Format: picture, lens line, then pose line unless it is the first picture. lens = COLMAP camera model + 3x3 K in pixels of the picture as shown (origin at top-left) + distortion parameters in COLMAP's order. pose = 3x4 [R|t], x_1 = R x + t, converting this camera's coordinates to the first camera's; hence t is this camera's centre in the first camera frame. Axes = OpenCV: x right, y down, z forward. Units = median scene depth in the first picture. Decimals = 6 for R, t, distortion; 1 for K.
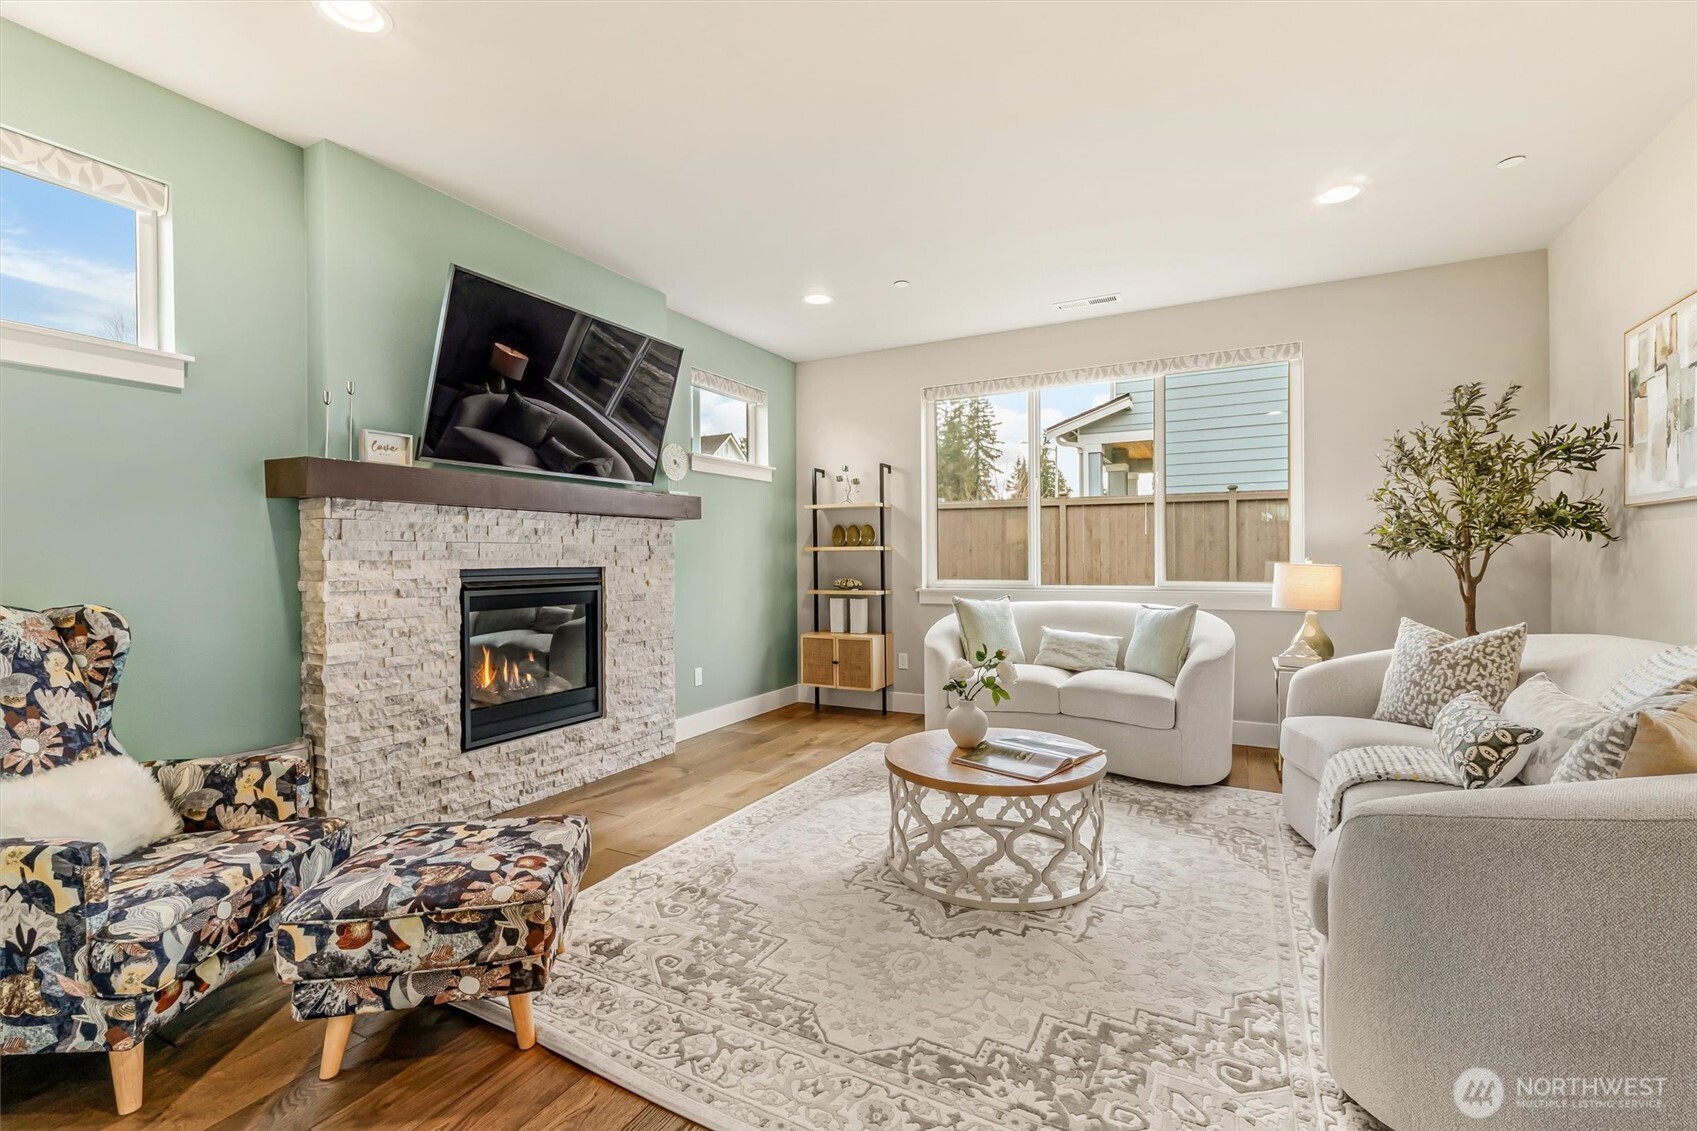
lens RADIAL K [[753.3, 0, 836.4], [0, 753.3, 555.6], [0, 0, 1]] dist [0.004293, 0.000017]
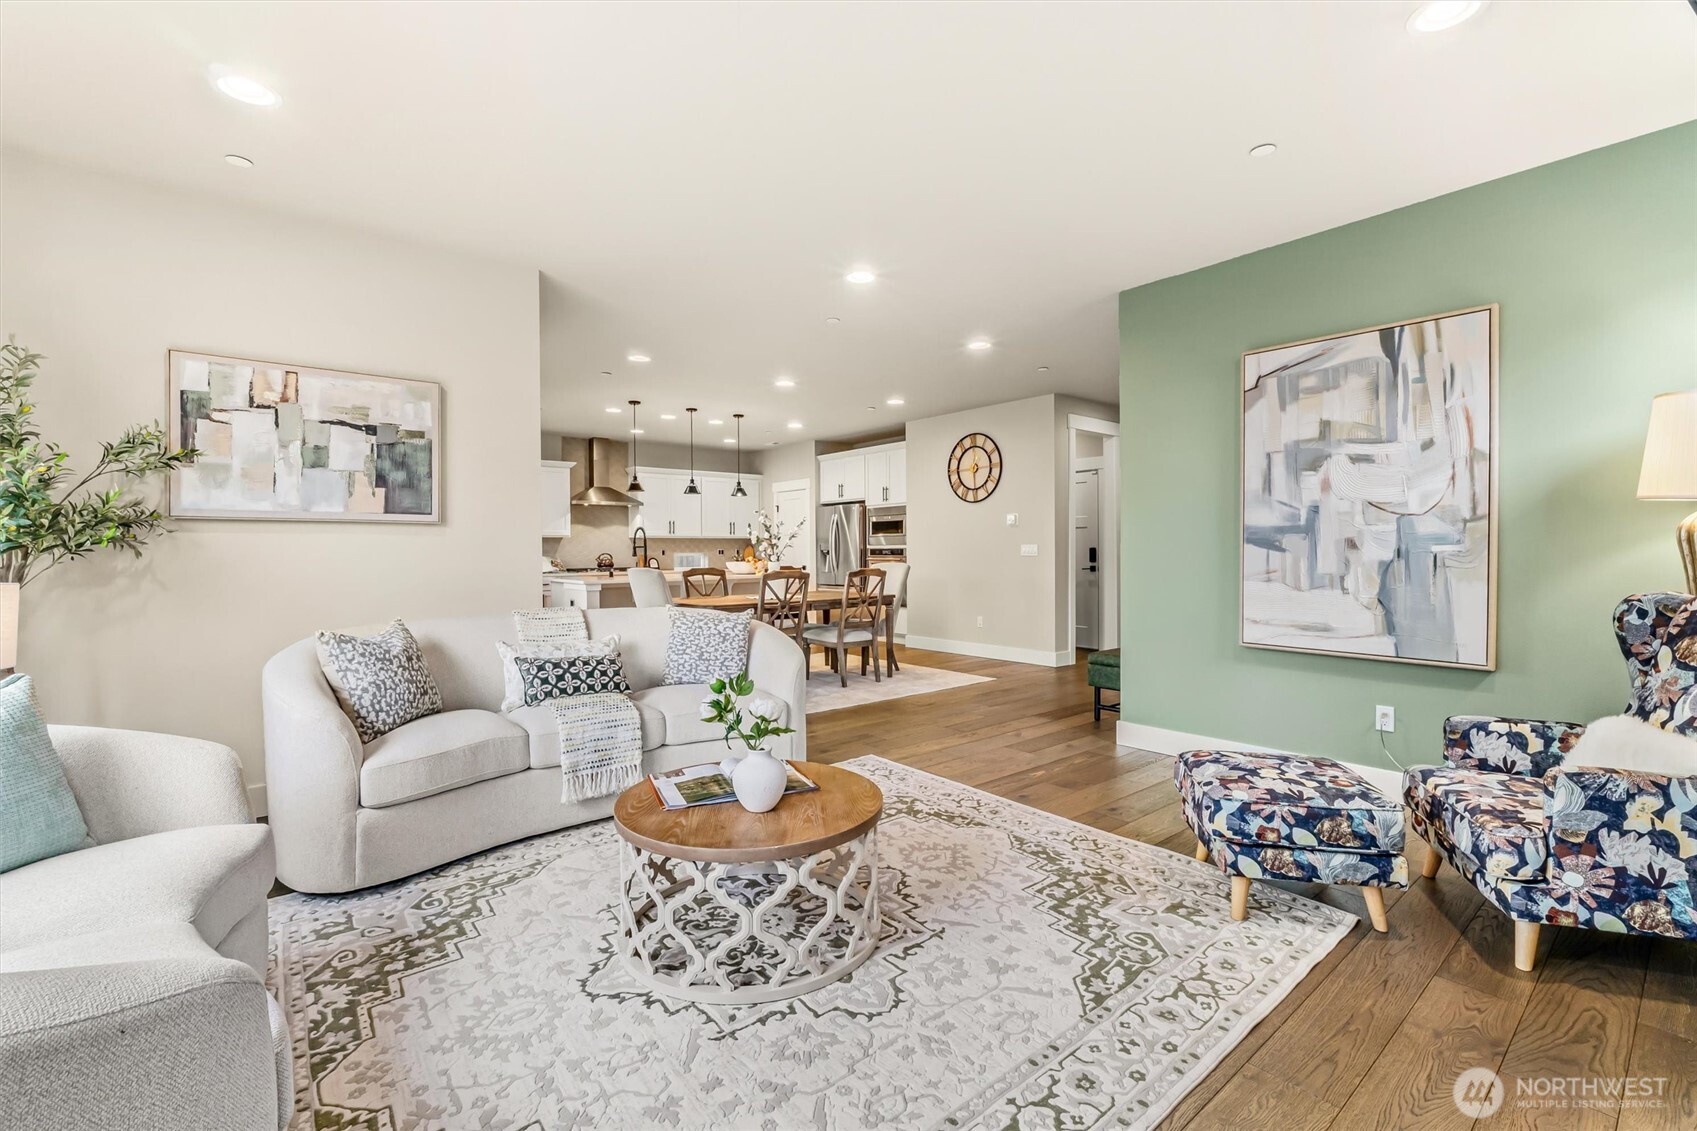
lens RADIAL K [[736.2, 0, 842.4], [0, 736.2, 558.4], [0, 0, 1]] dist [-0.010973, 0.000078]
pose [[-0.925430, 0.010004, 0.378788, -0.181761], [0.011985, 0.999924, 0.002870, -0.001291], [-0.378730, 0.007196, -0.925479, 1.605637]]
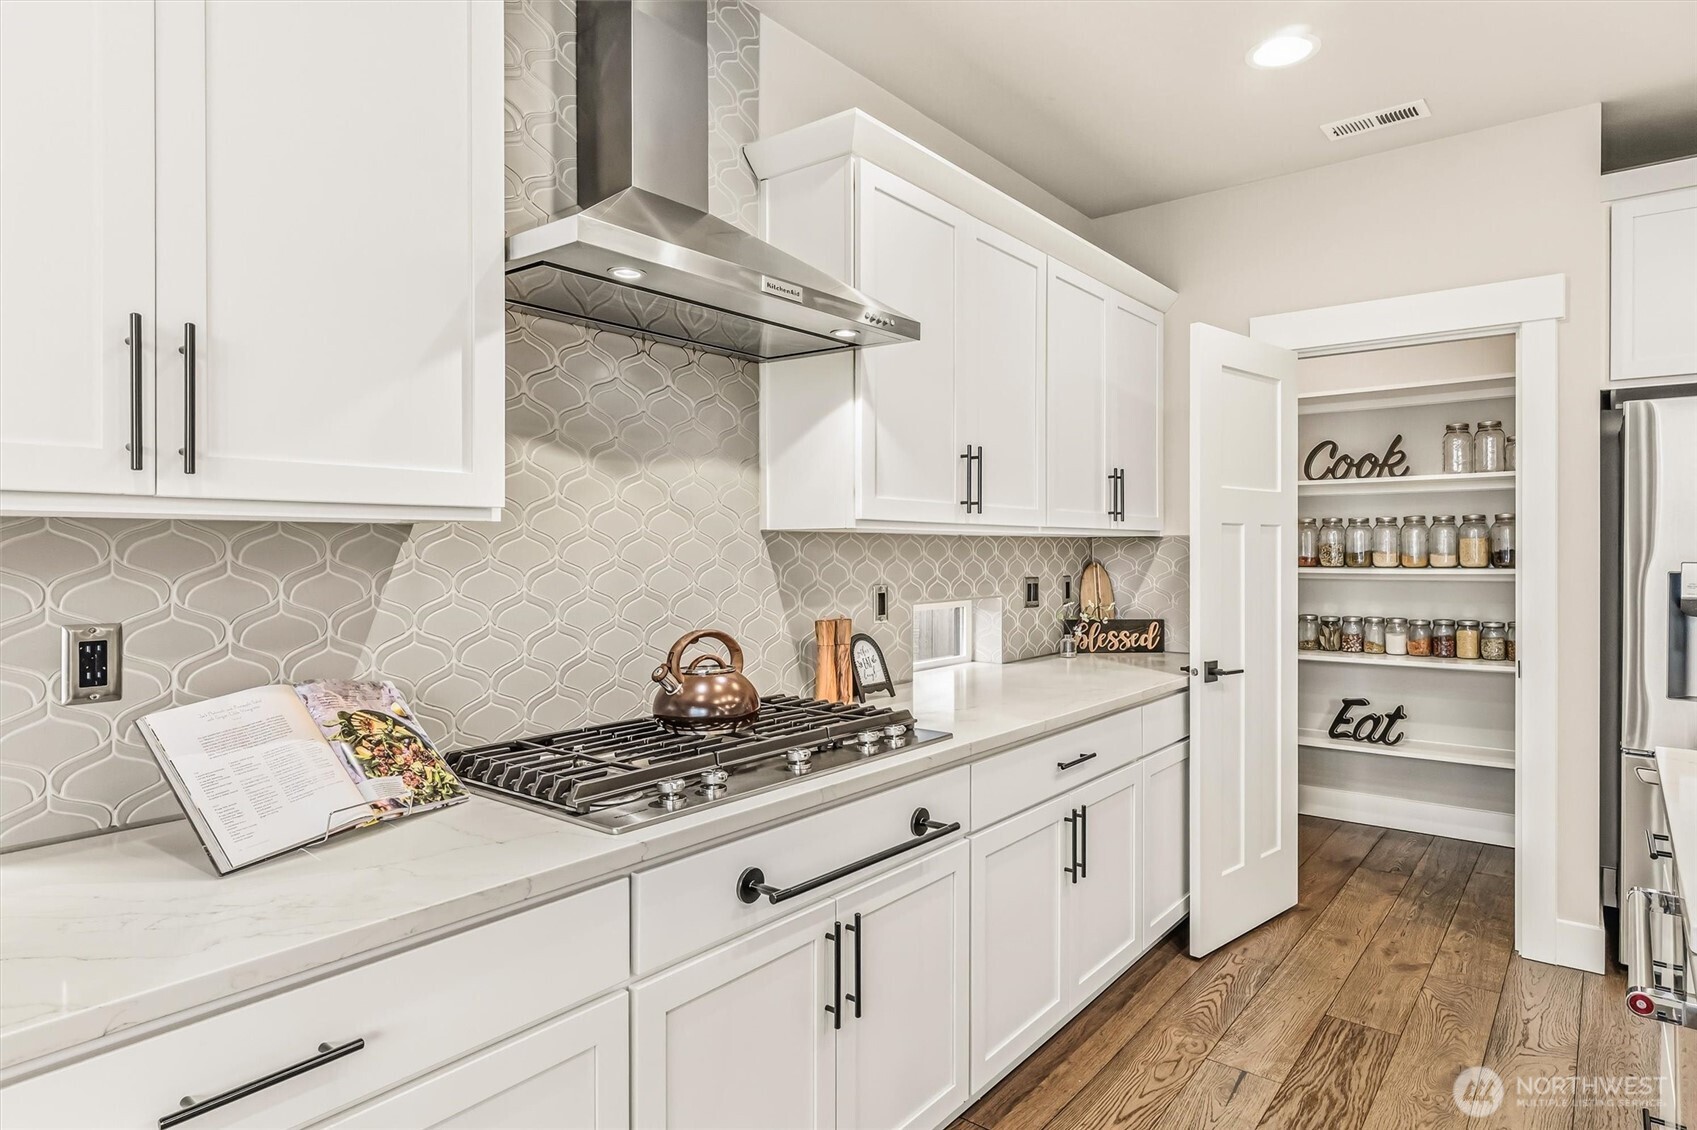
lens RADIAL K [[950.5, 0, 850.1], [0, 950.5, 554.1], [0, 0, 1]] dist [-0.004706, -0.000632]
pose [[-0.984168, 0.005125, 0.177162, 1.811519], [0.005464, 0.999984, 0.001424, -0.079309], [-0.177152, 0.002370, -0.984181, -0.396682]]
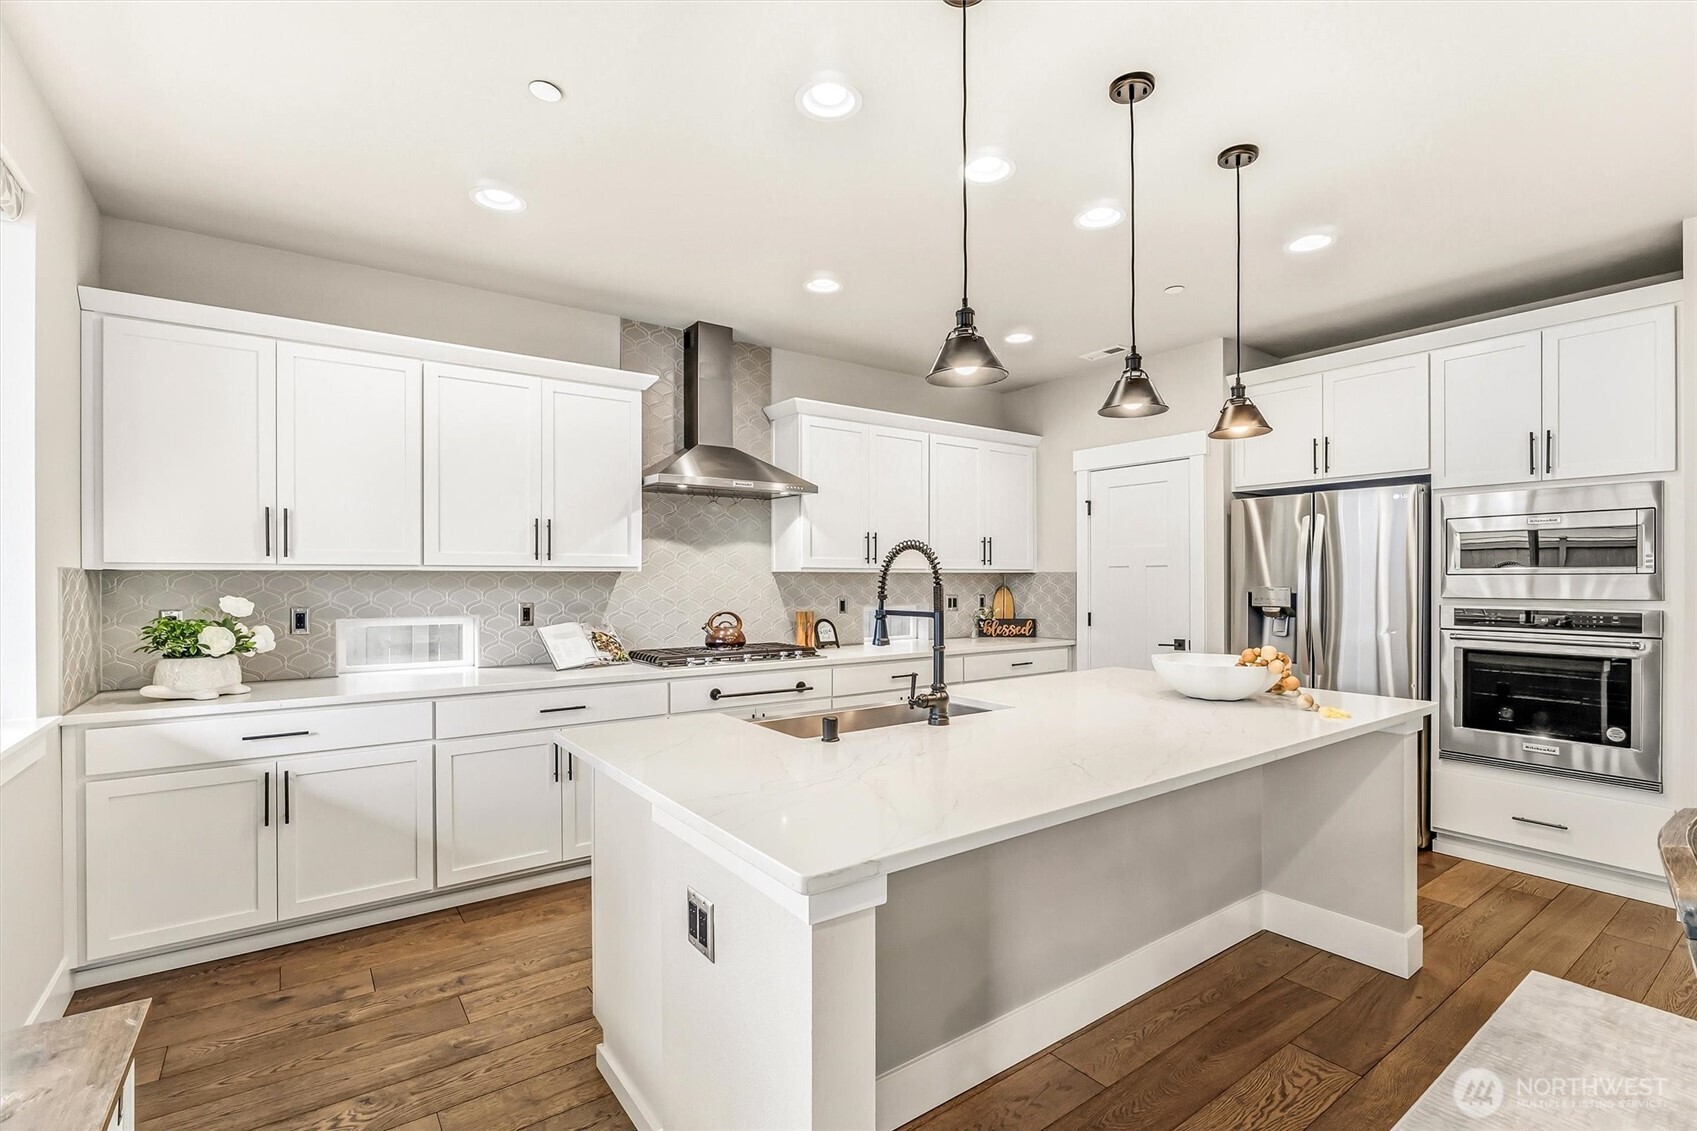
lens RADIAL K [[772.6, 0, 856.7], [0, 772.6, 581.8], [0, 0, 1]] dist [-0.022164, -0.000066]
pose [[-0.903969, 0.007190, 0.427538, 1.229867], [0.006486, 0.999974, -0.003104, -0.074100], [-0.427550, -0.000033, -0.903992, 0.121087]]
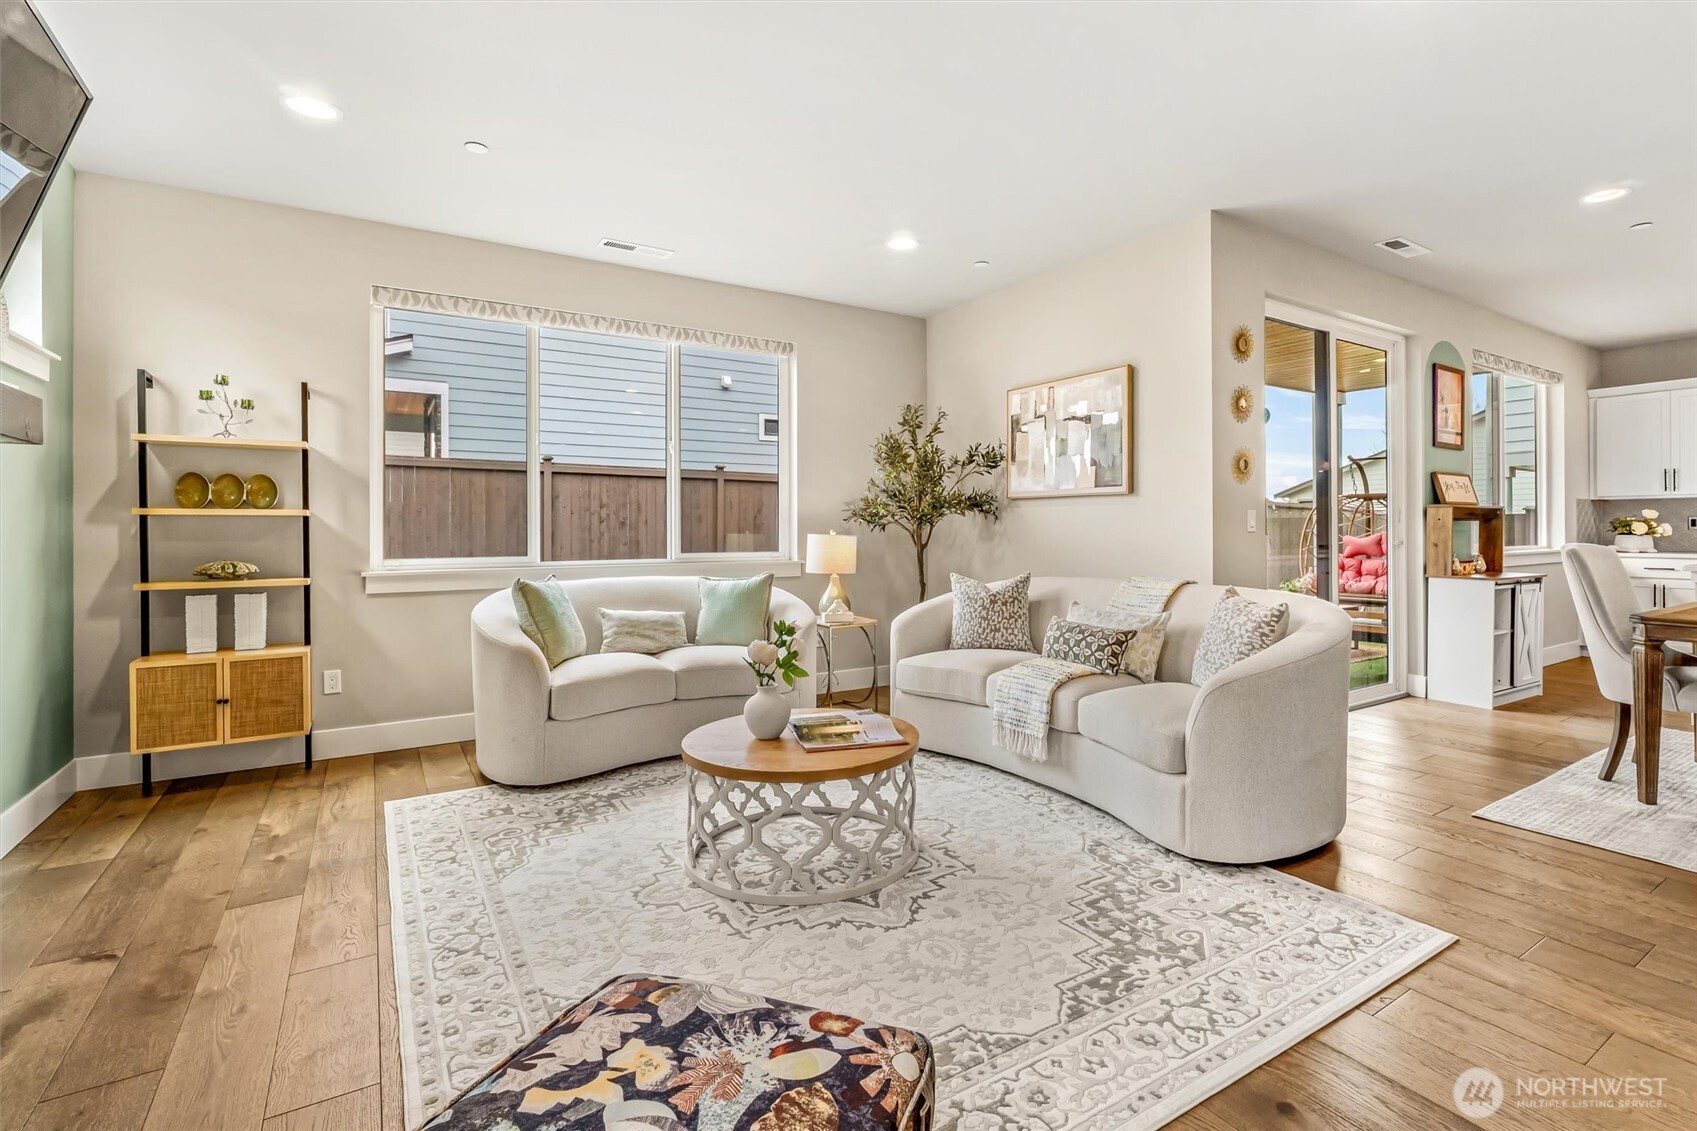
lens RADIAL K [[802.4, 0, 920.3], [0, 802.4, 525.3], [0, 0, 1]] dist [-0.008312, -0.000147]
pose [[0.455962, 0.010882, 0.889933, -0.574459], [-0.004009, 0.999940, -0.010173, 0.010426], [-0.889990, 0.001071, 0.455978, 0.394638]]
